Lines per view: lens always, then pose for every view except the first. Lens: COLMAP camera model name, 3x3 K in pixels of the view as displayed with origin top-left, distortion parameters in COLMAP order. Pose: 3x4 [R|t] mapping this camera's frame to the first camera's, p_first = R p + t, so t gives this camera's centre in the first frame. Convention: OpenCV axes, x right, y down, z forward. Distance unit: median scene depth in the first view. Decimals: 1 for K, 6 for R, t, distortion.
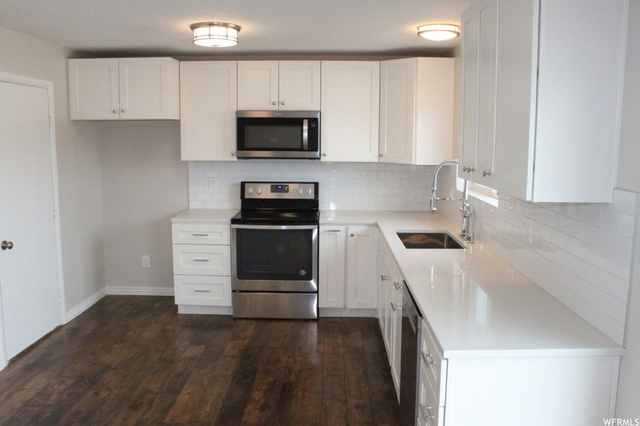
lens RADIAL K [[544.7, 0, 320.0], [0, 544.7, 213.0], [0, 0, 1]] dist [-0.106877, 0.002731]
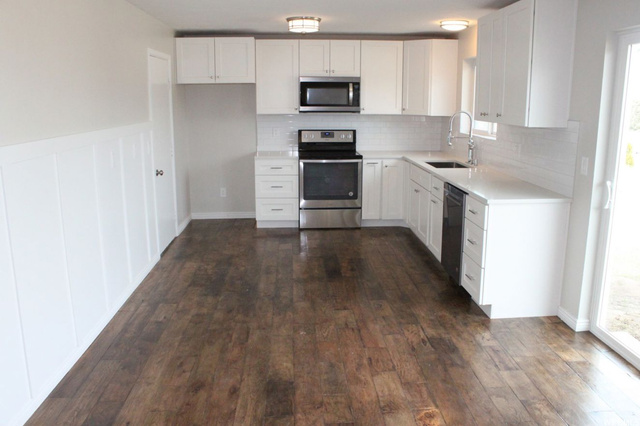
lens RADIAL K [[540.6, 0, 320.0], [0, 540.6, 213.0], [0, 0, 1]] dist [-0.125156, 0.003309]
pose [[0.997044, -0.021179, 0.073860, -0.212132], [0.016015, 0.997430, 0.069829, 0.059742], [-0.075149, -0.068440, 0.994821, -0.369729]]
